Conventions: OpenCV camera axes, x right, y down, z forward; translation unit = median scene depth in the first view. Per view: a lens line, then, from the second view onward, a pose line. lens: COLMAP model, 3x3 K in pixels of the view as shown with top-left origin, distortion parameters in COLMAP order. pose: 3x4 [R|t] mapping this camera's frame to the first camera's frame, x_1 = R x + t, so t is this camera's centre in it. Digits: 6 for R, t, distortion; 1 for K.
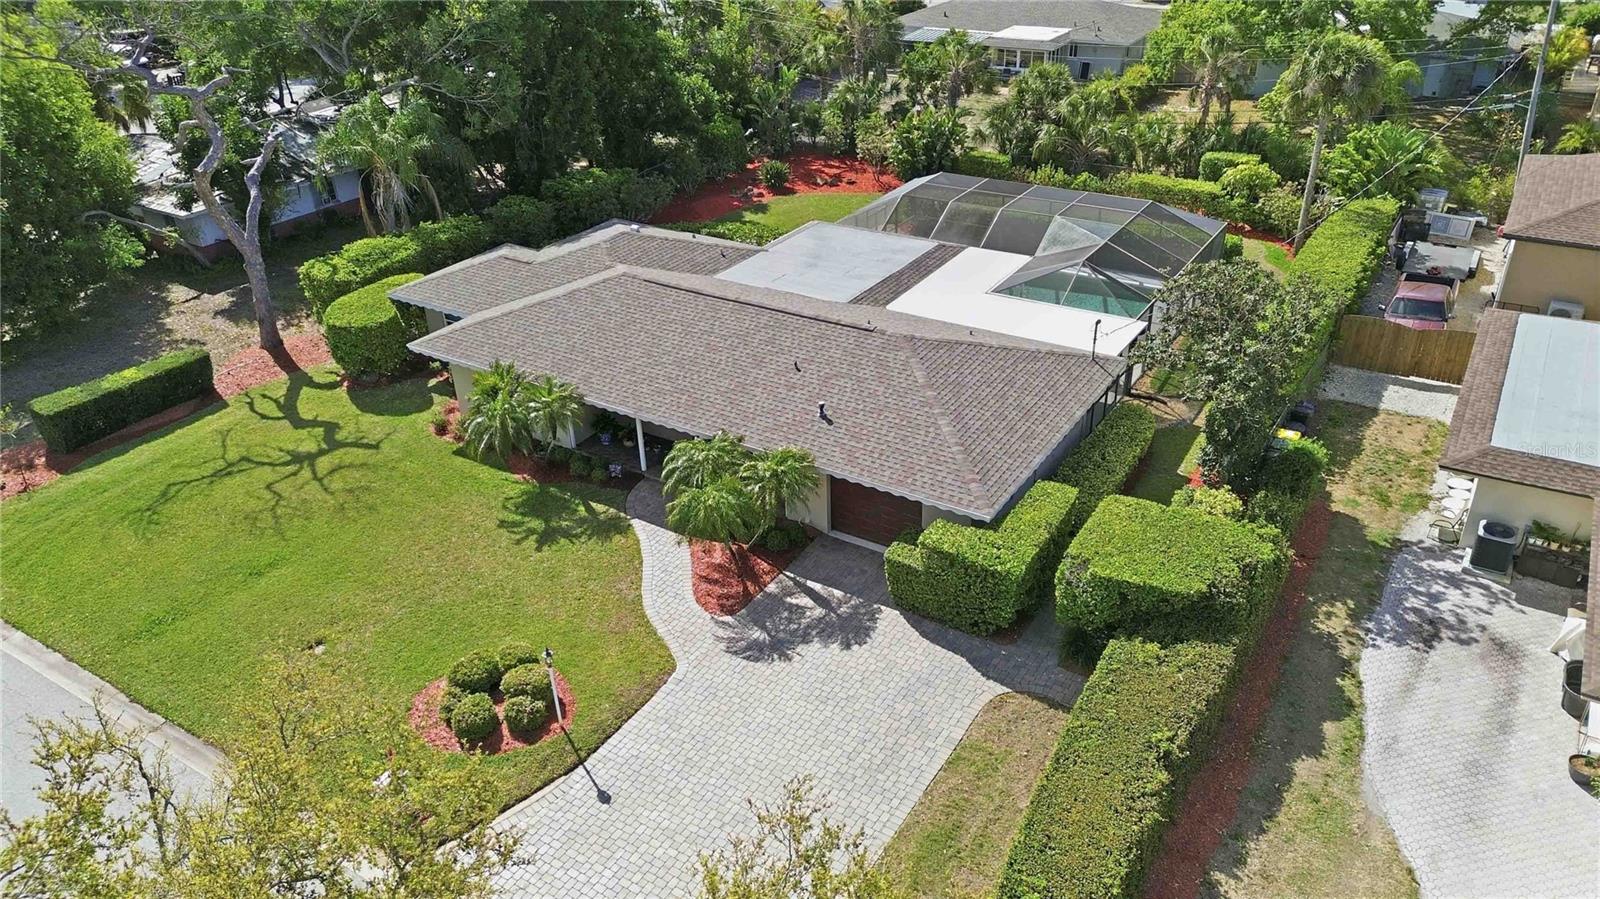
lens RADIAL K [[1128.5, 0, 792.2], [0, 1128.5, 459.5], [0, 0, 1]] dist [0.083870, -0.089213]
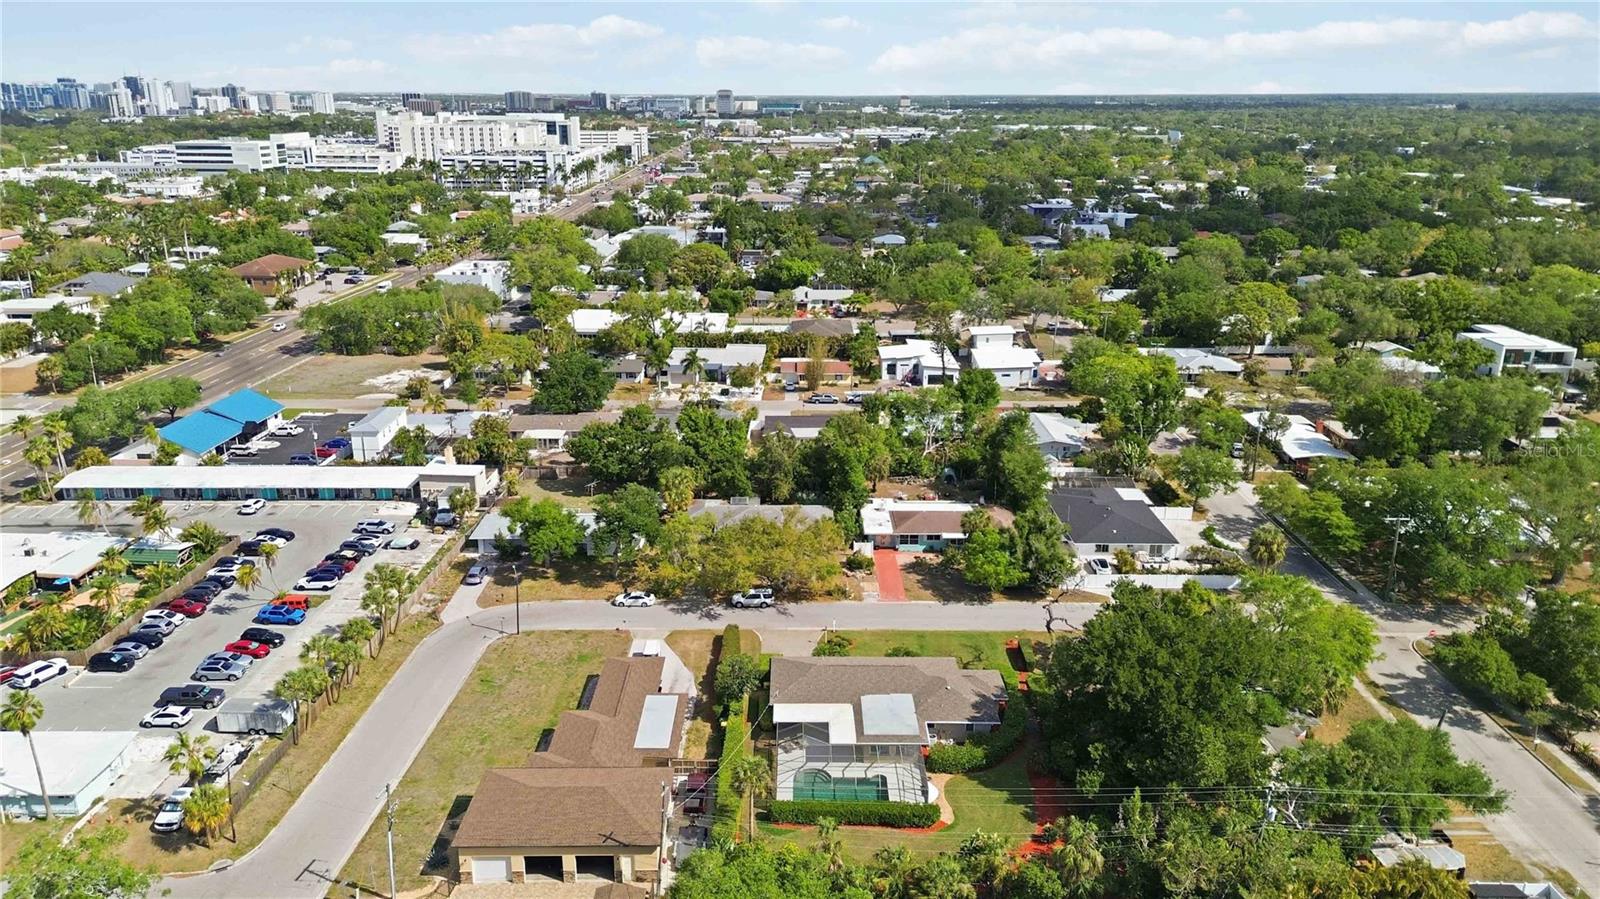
lens RADIAL K [[1128.5, 0, 785.8], [0, 1128.5, 443.3], [0, 0, 1]] dist [0.083870, -0.089213]
pose [[-0.845177, 0.188275, -0.500228, 1.758089], [-0.243709, 0.697202, 0.674178, -2.848233], [0.475690, 0.691710, -0.543375, 2.262146]]
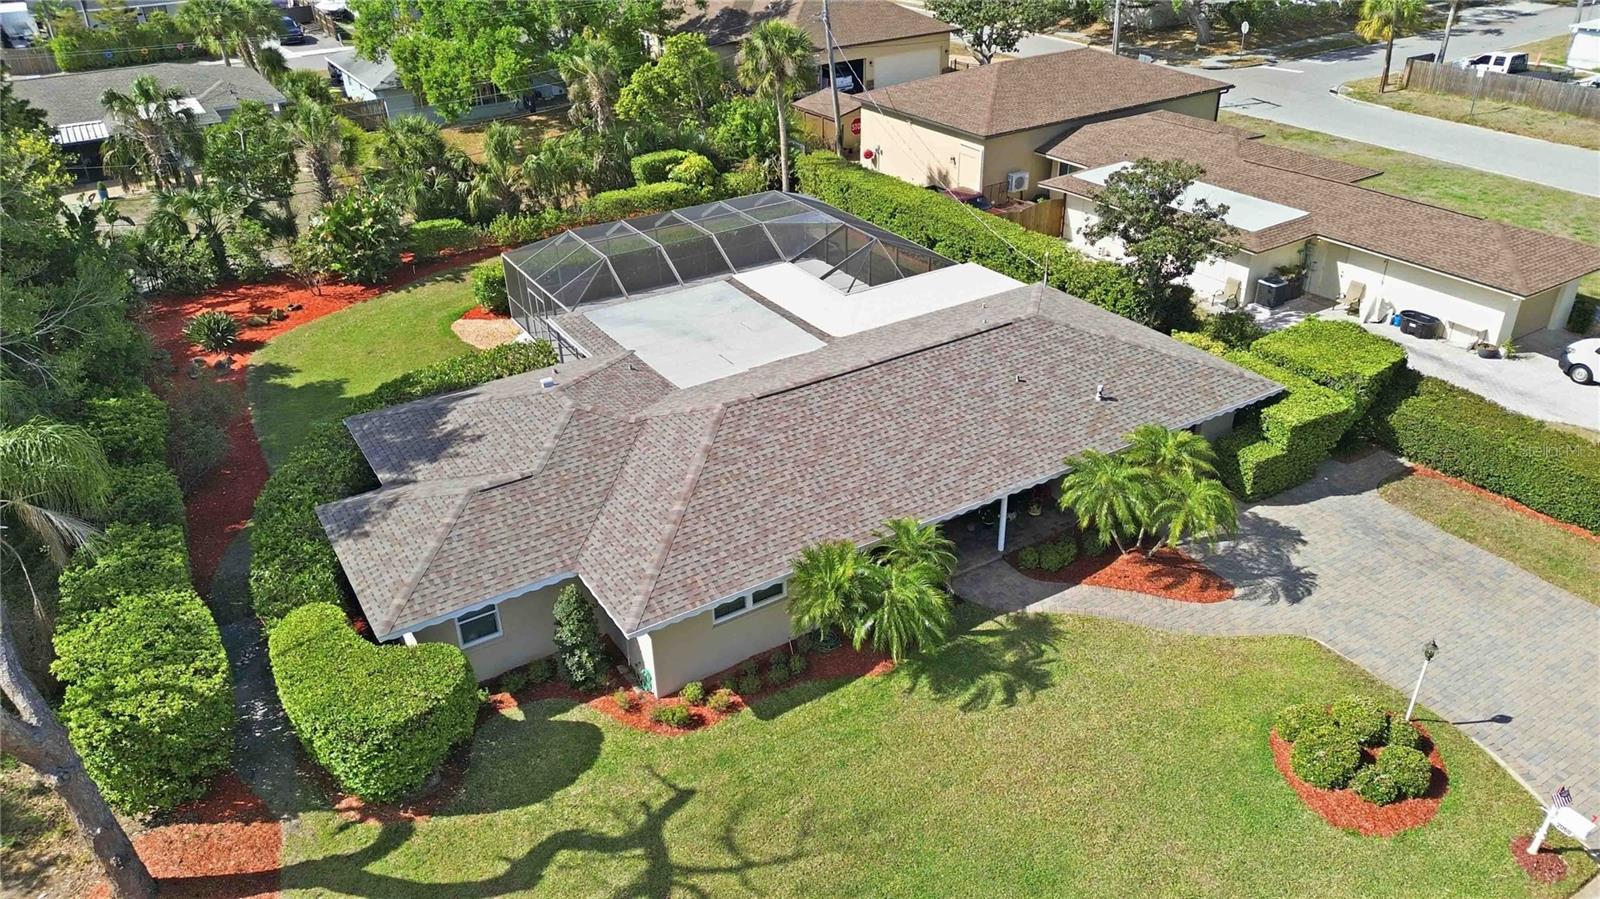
lens RADIAL K [[1128.5, 0, 796.8], [0, 1128.5, 455.4], [0, 0, 1]] dist [0.083870, -0.089213]
pose [[0.434110, -0.429093, 0.792103, -0.788159], [0.460479, 0.861420, 0.214279, -0.291127], [-0.774279, 0.271726, 0.571539, 0.561070]]
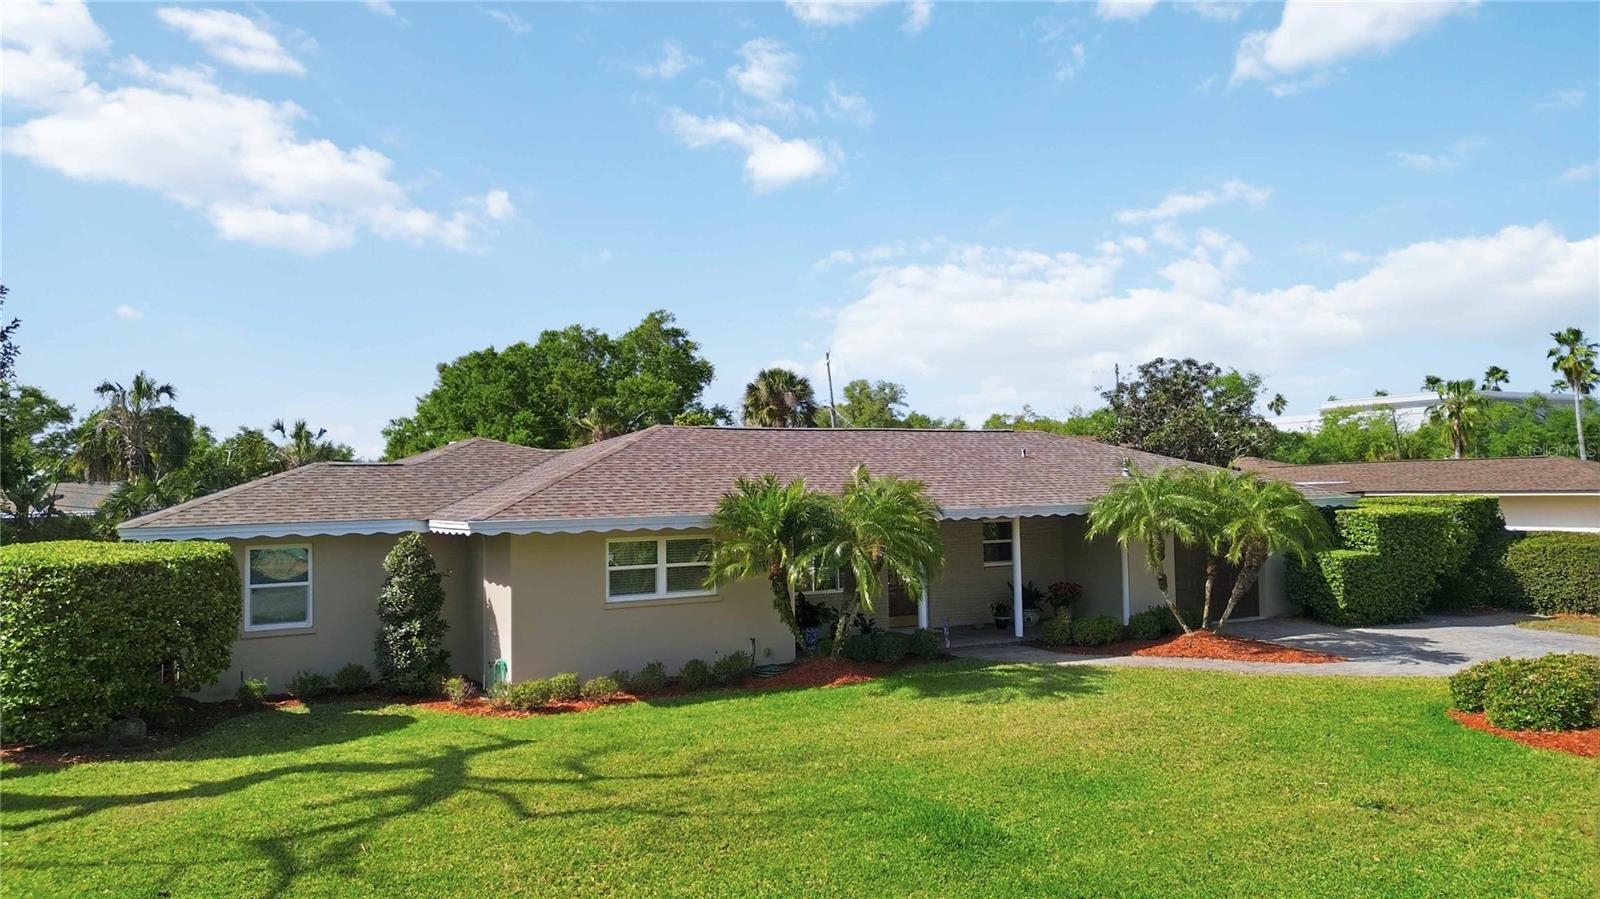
lens RADIAL K [[1128.5, 0, 794.2], [0, 1128.5, 454.0], [0, 0, 1]] dist [0.083870, -0.089213]
pose [[0.466773, 0.047766, 0.883086, -0.702111], [0.449277, 0.847284, -0.283303, 0.062168], [-0.761757, 0.528988, 0.374029, 0.753548]]
